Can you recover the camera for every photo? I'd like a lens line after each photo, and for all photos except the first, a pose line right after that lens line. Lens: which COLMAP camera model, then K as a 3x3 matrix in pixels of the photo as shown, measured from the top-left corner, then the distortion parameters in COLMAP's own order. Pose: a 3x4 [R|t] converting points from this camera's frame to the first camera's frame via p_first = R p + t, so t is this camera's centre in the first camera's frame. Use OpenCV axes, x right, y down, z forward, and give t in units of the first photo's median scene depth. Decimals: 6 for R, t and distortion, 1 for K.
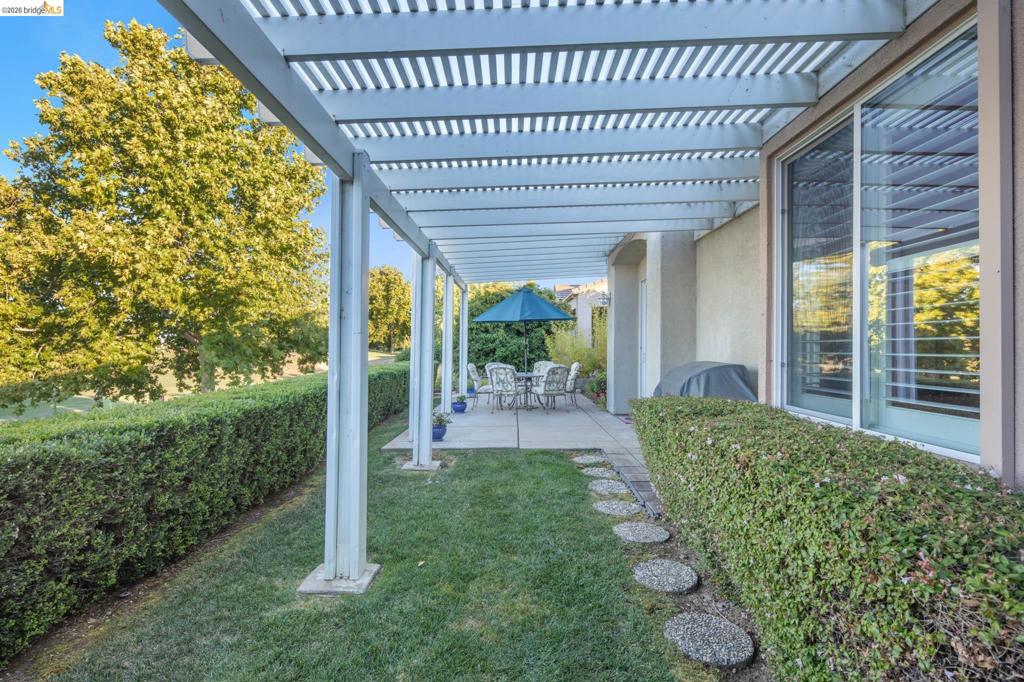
lens RADIAL K [[497.4, 0, 503.4], [0, 497.4, 334.1], [0, 0, 1]] dist [0.004167, -0.005069]
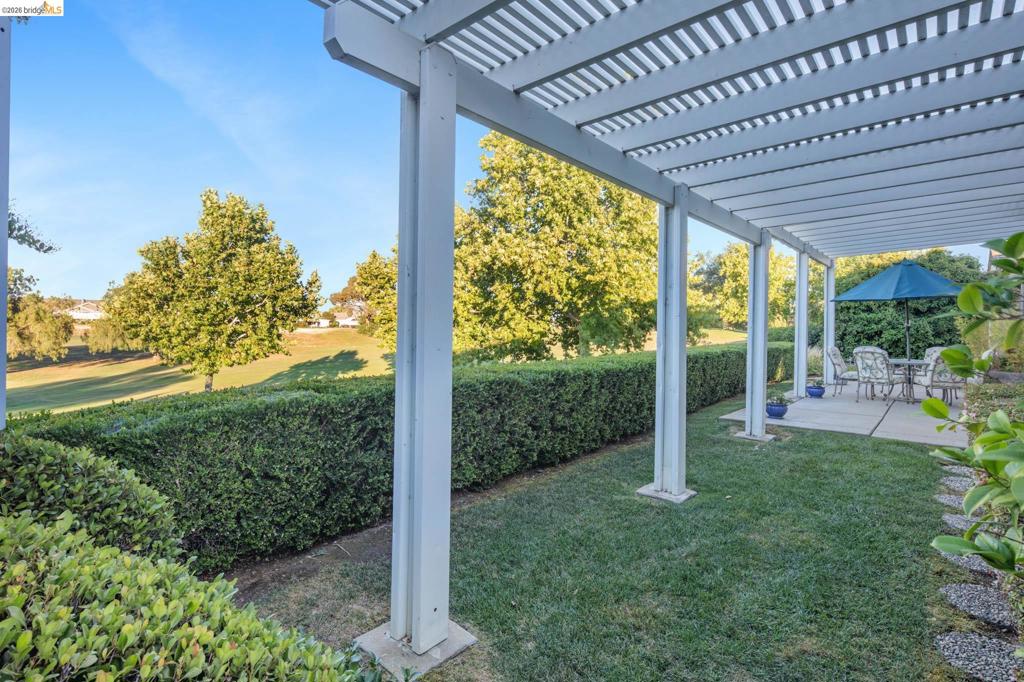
lens RADIAL K [[497.4, 0, 504.9], [0, 497.4, 330.4], [0, 0, 1]] dist [0.004167, -0.005069]
pose [[0.767710, 0.017913, -0.640547, 0.067136], [0.003684, 0.999469, 0.032366, -0.002801], [0.640787, -0.027208, 0.767236, -0.109482]]
